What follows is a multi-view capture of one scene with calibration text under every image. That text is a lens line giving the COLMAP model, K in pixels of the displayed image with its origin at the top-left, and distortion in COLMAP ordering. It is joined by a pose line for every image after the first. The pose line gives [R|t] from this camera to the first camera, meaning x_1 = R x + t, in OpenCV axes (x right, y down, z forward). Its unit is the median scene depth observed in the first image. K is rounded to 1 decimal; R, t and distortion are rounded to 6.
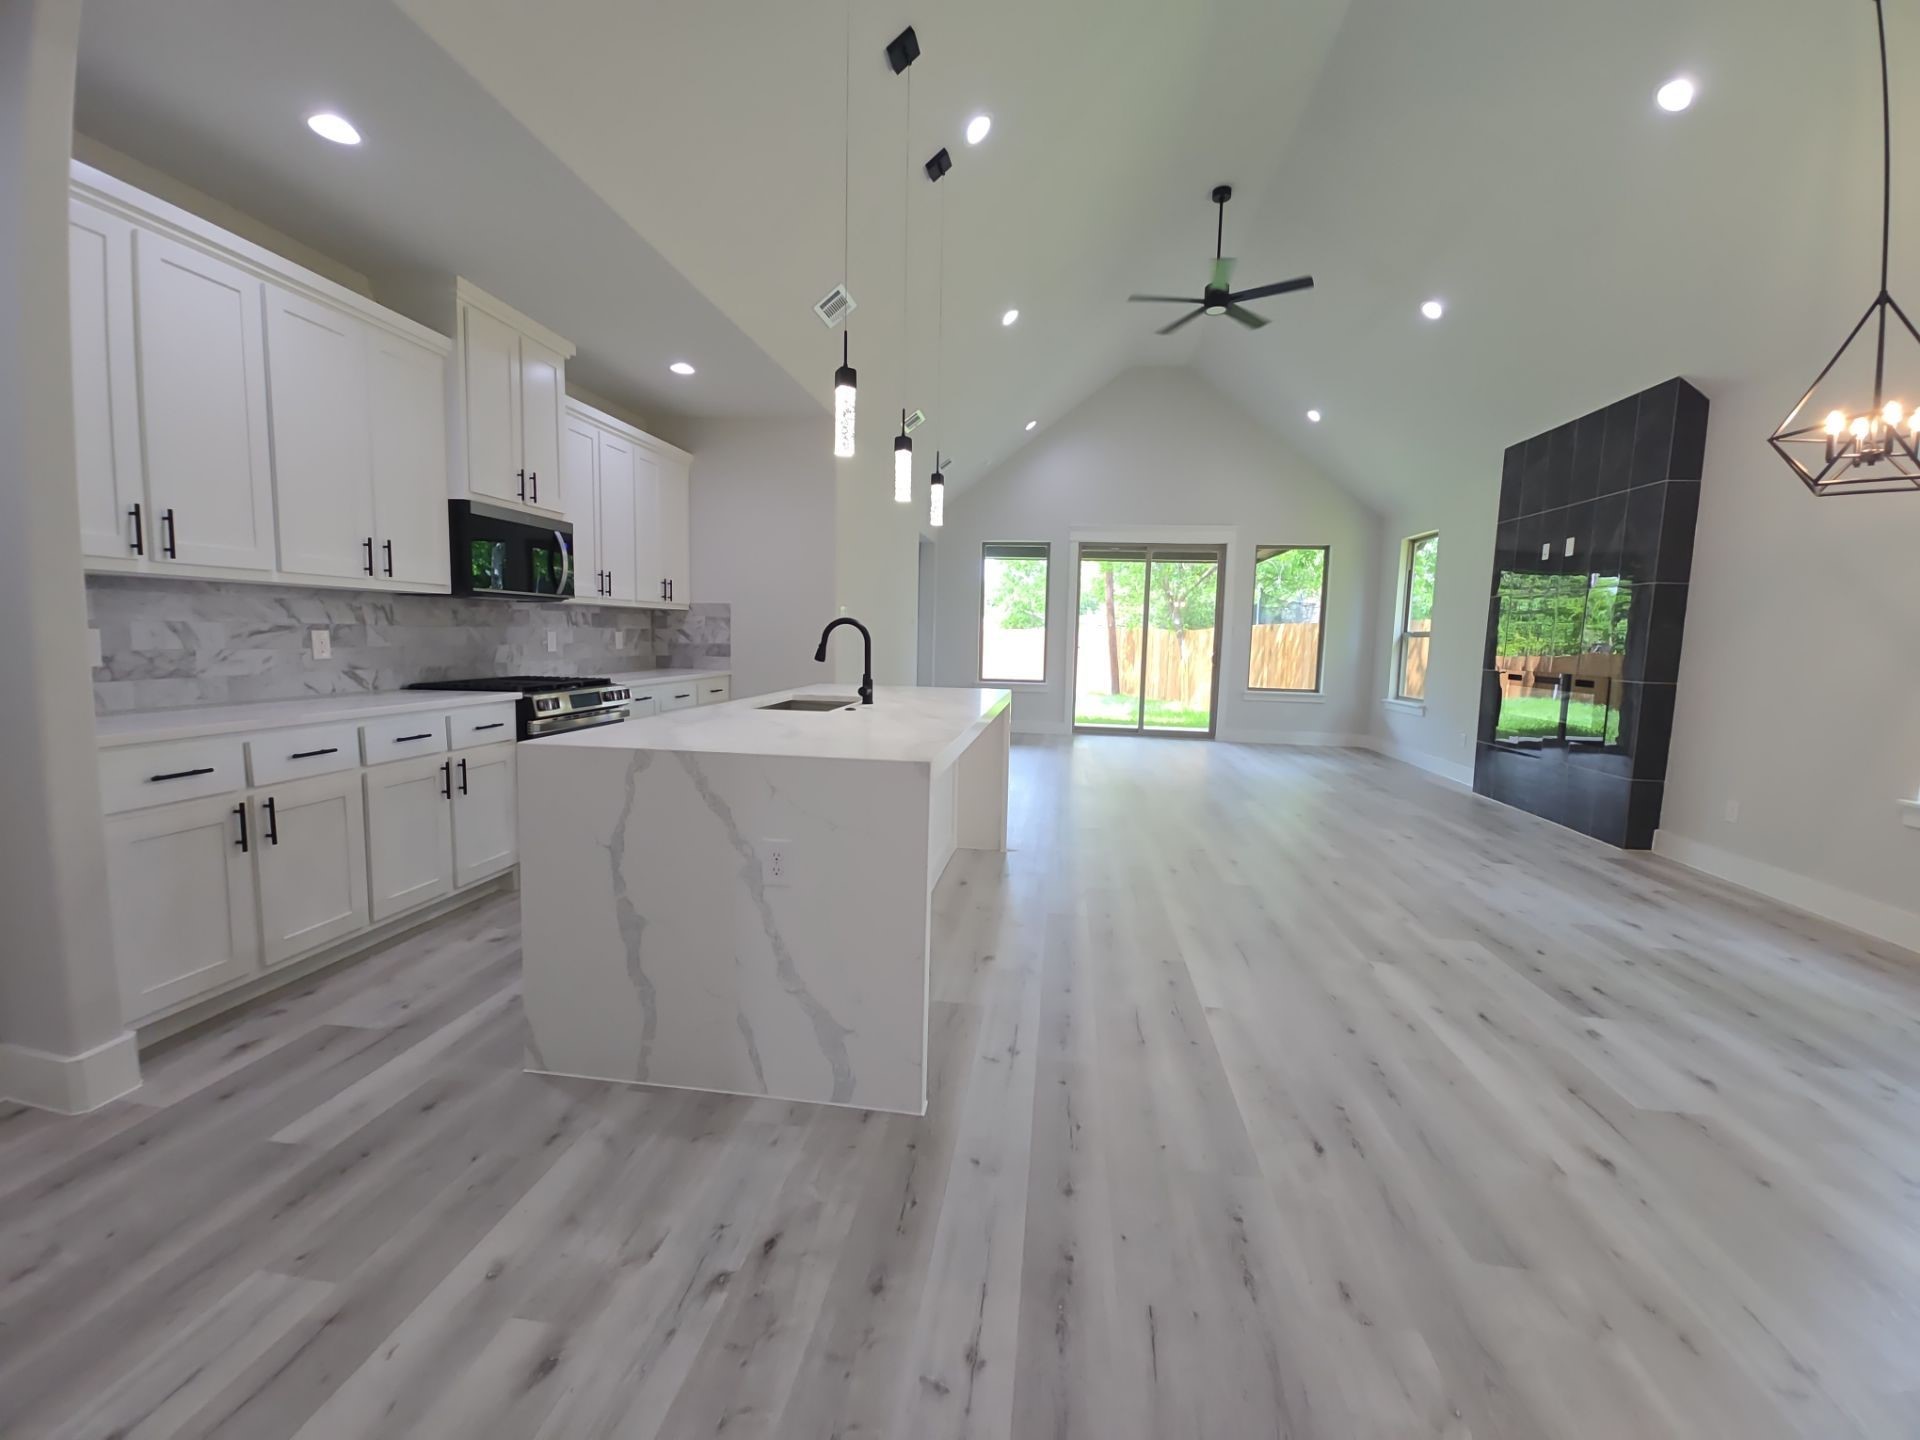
lens RADIAL K [[787.2, 0, 959.2], [0, 787.2, 712.4], [0, 0, 1]] dist [0.000398, -0.000007]
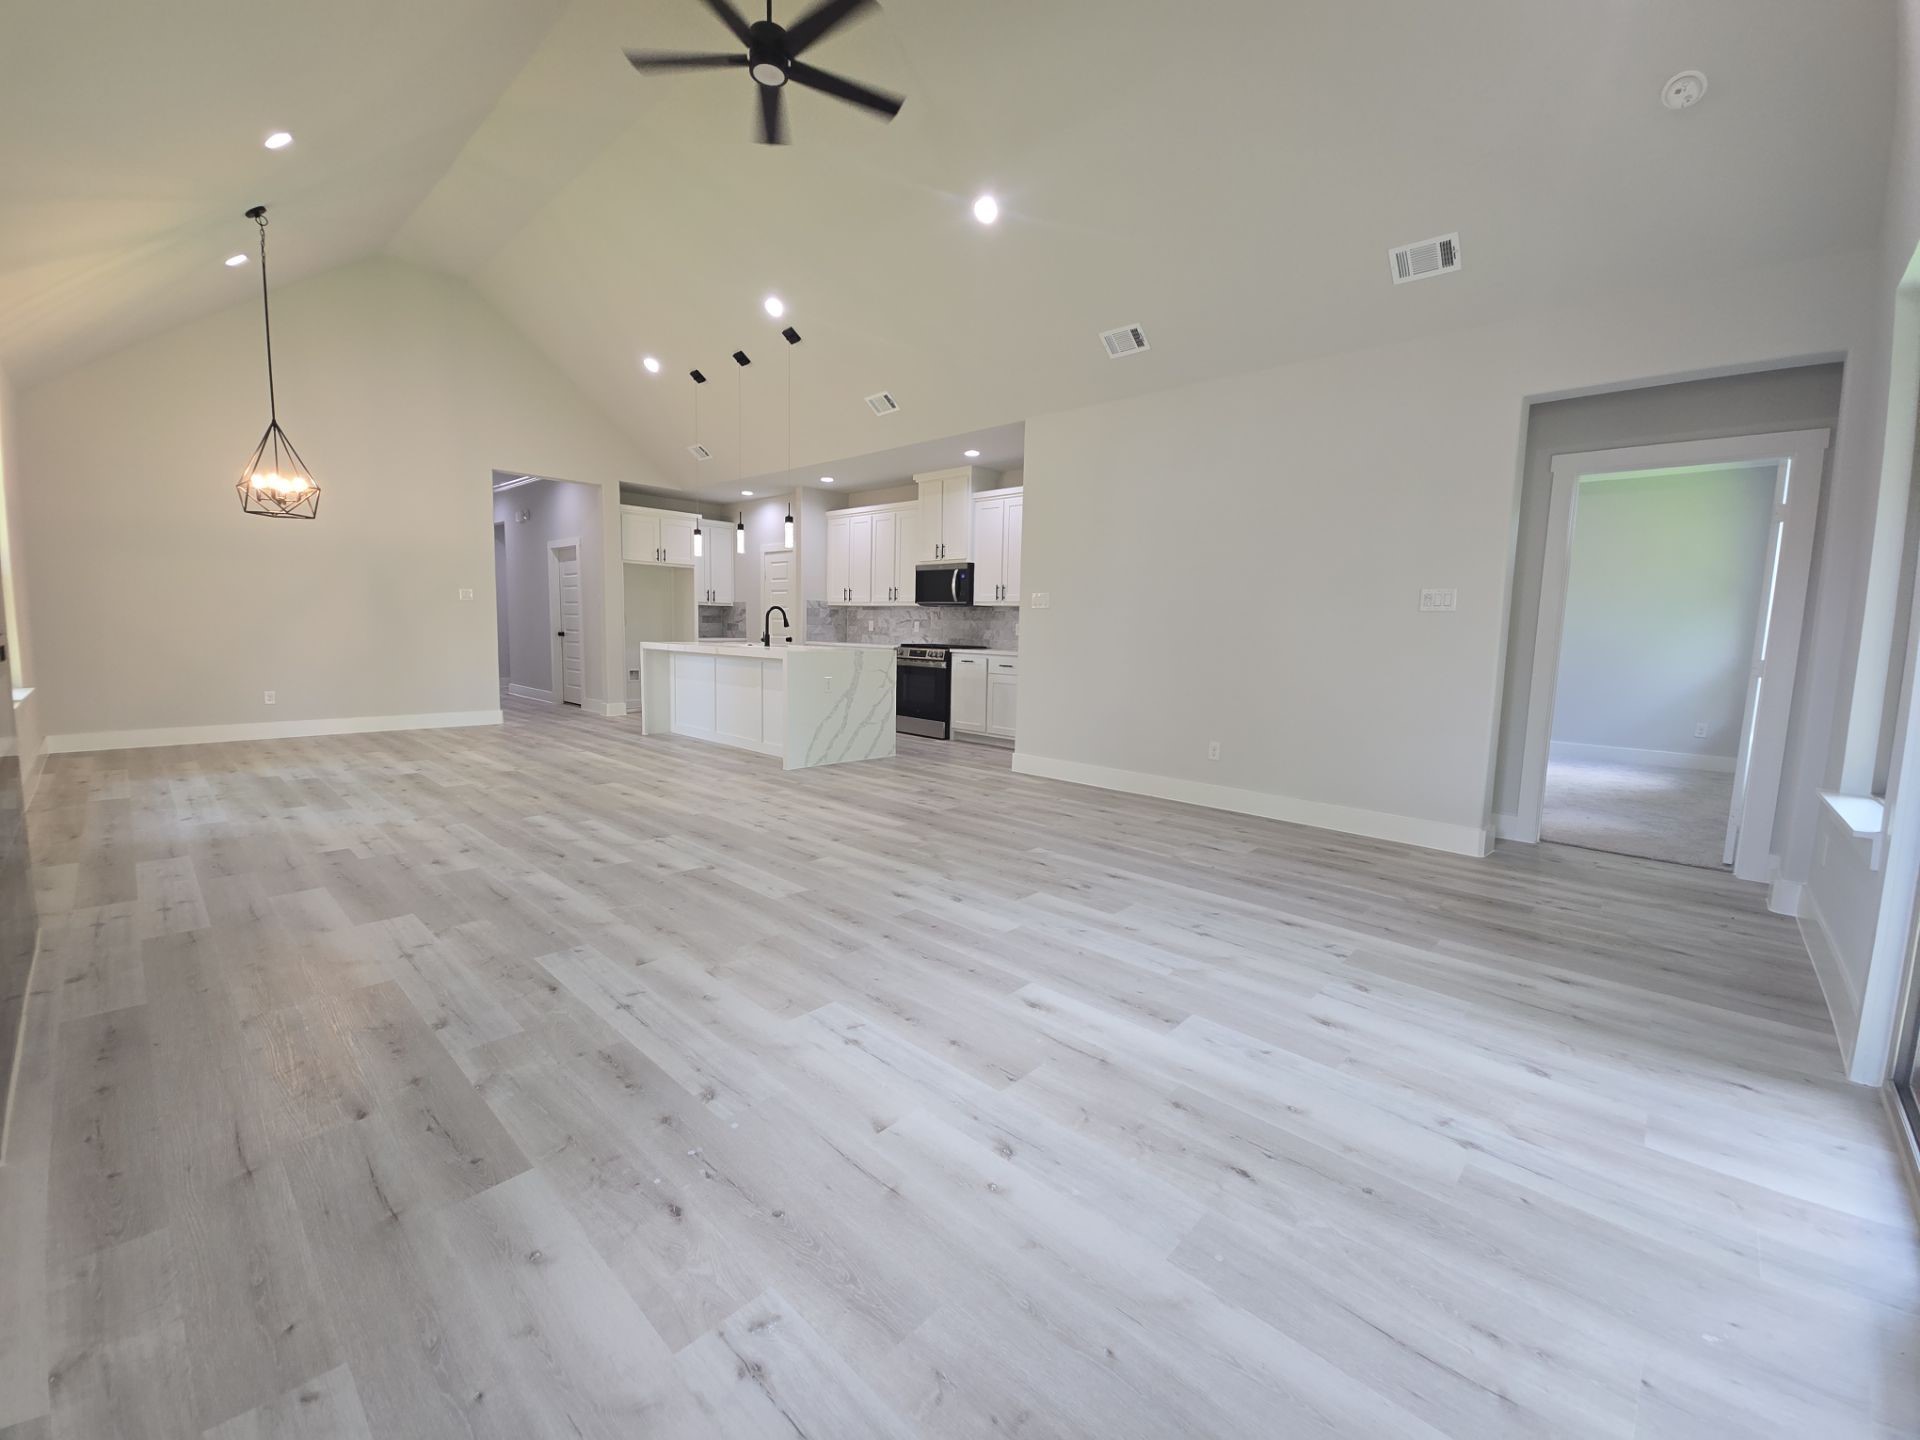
lens RADIAL K [[787.2, 0, 959.2], [0, 787.2, 712.4], [0, 0, 1]] dist [0.000398, -0.000007]
pose [[-0.583500, 0.054884, -0.810256, 1.396304], [-0.116134, 0.981820, 0.150138, -0.231095], [0.803766, 0.181704, -0.566518, 2.832501]]
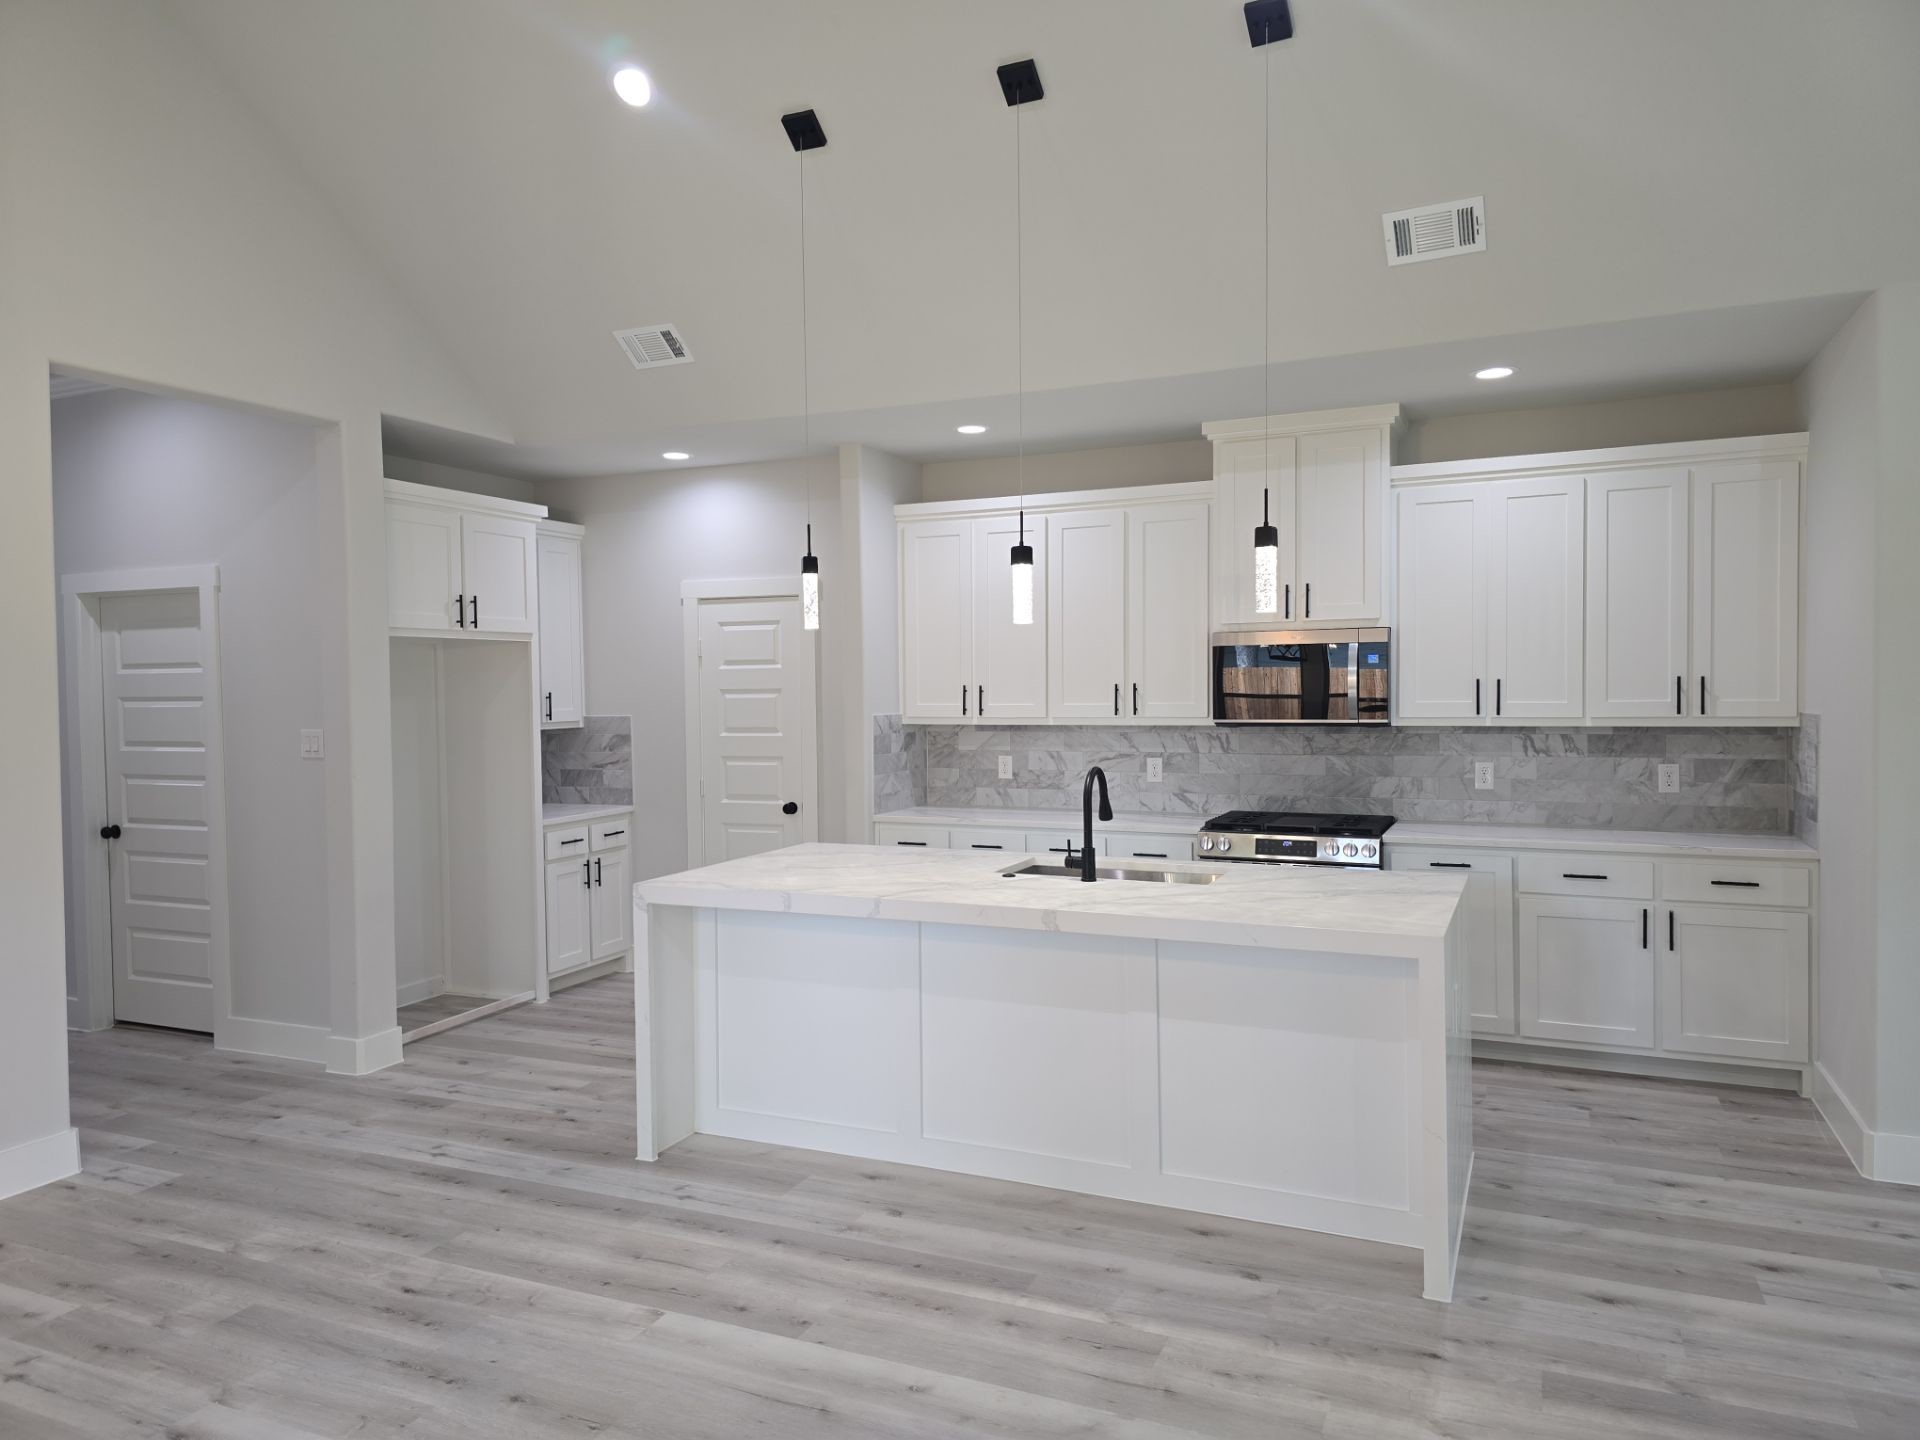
lens RADIAL K [[1290.2, 0, 960.5], [0, 1290.2, 728.2], [0, 0, 1]] dist [0.053896, -0.047798]
pose [[-0.282327, 0.018583, -0.959138, 1.183671], [-0.089471, 0.994944, 0.045613, -0.219160], [0.955137, 0.098692, -0.279237, 1.305375]]
